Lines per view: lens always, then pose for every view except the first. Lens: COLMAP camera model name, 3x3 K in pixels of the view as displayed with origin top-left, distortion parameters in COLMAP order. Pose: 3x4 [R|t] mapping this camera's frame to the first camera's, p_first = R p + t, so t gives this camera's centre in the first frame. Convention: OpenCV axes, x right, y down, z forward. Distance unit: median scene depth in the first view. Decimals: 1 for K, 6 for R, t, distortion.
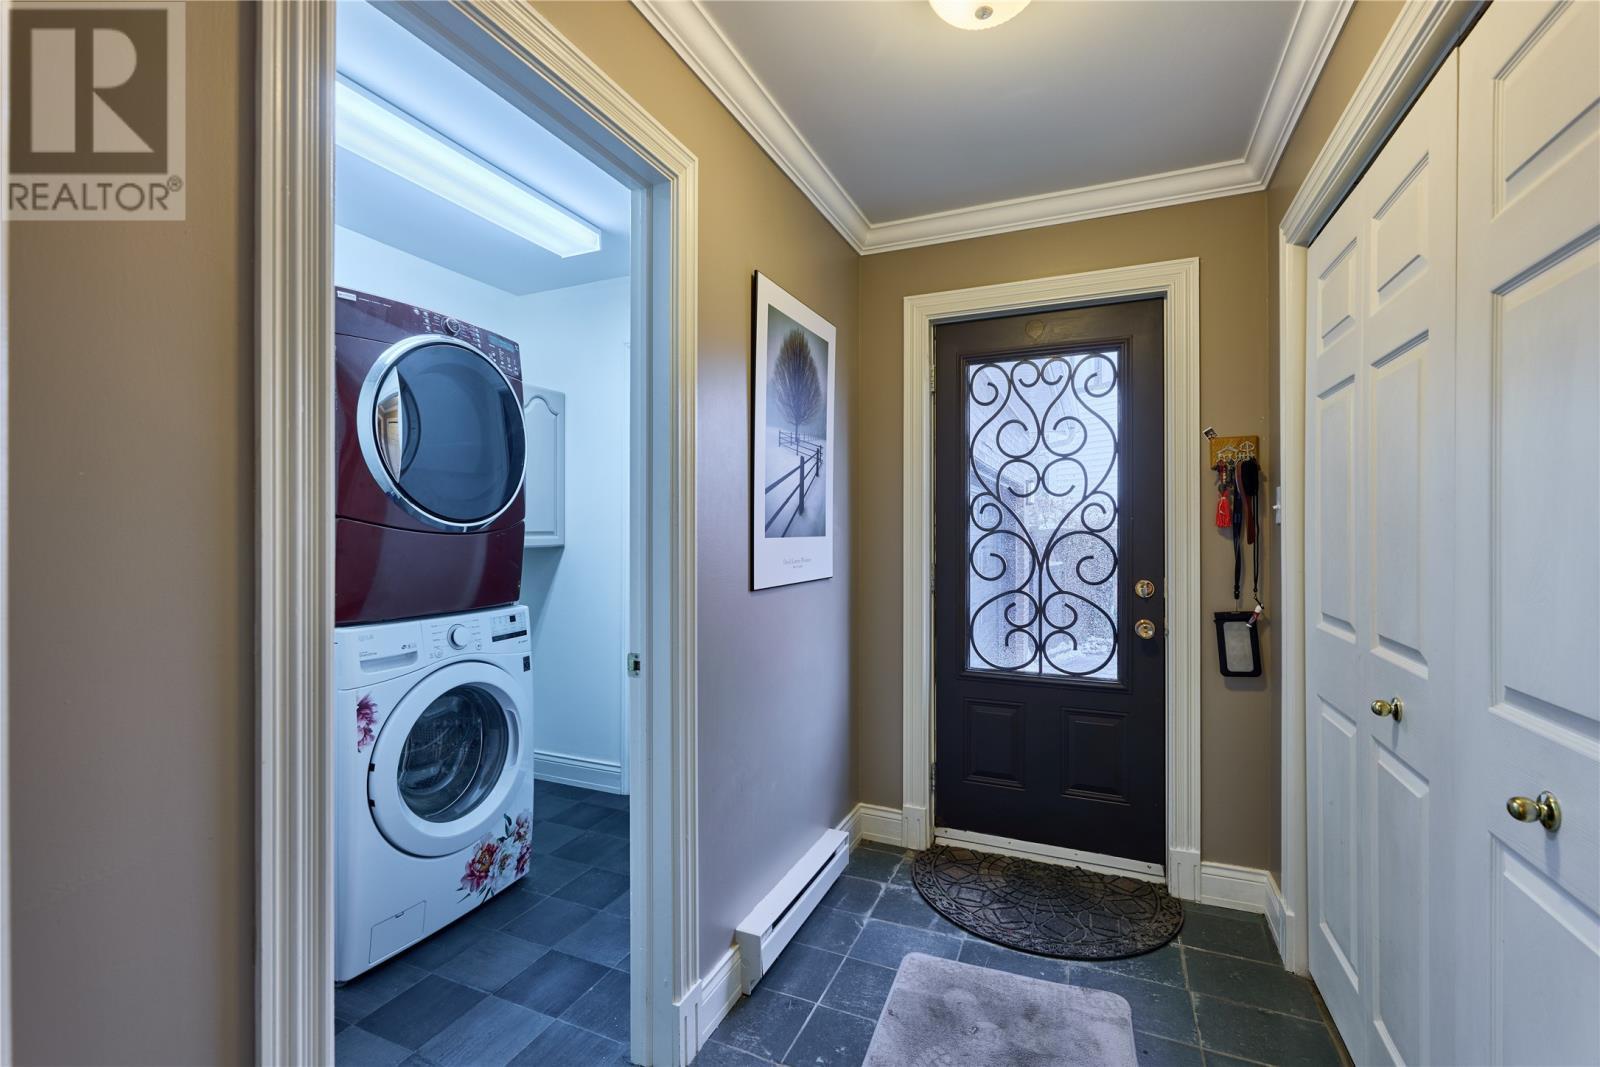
lens RADIAL K [[701.3, 0, 796.4], [0, 701.3, 534.9], [0, 0, 1]] dist [0.000450, -0.000058]
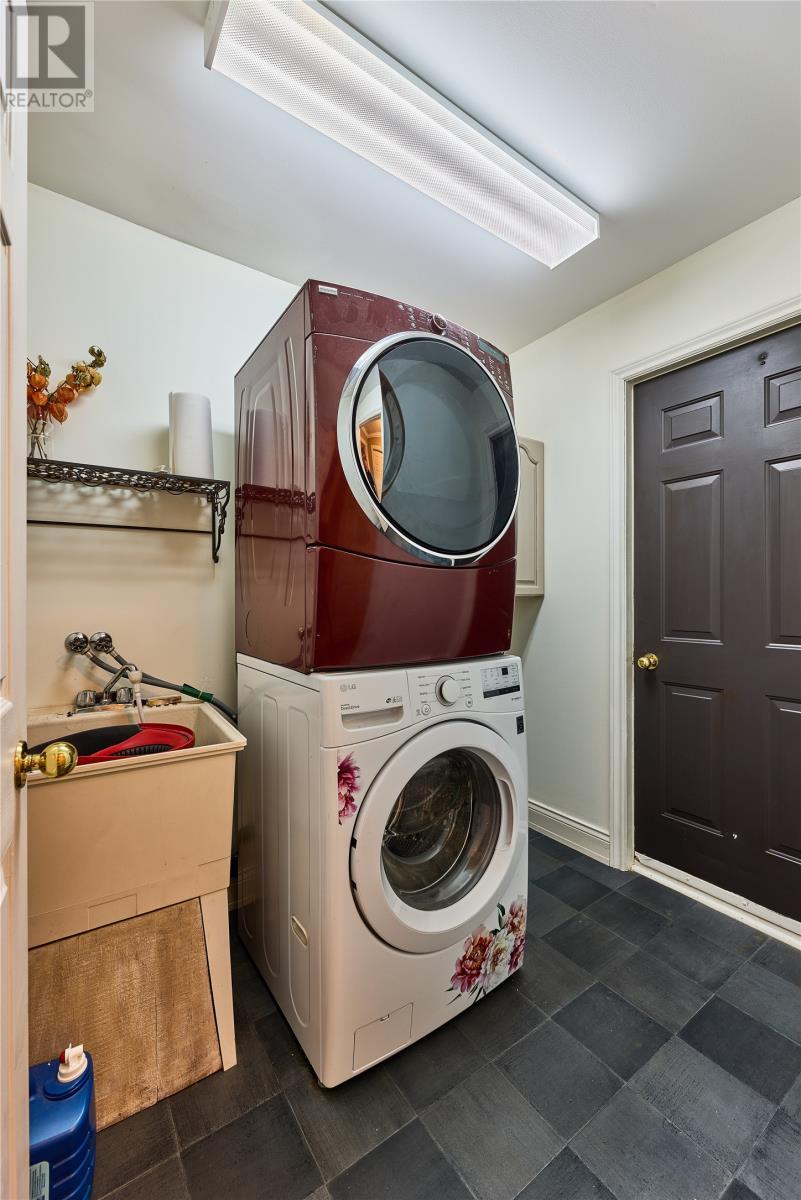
lens RADIAL K [[492.2, 0, 400.1], [0, 492.2, 602.3], [0, 0, 1]] dist [0.001056, 0.000155]
pose [[0.853174, -0.004310, -0.521609, -0.213562], [0.004053, 0.999990, -0.001634, 0.038225], [0.521611, -0.000721, 0.853183, 0.450239]]
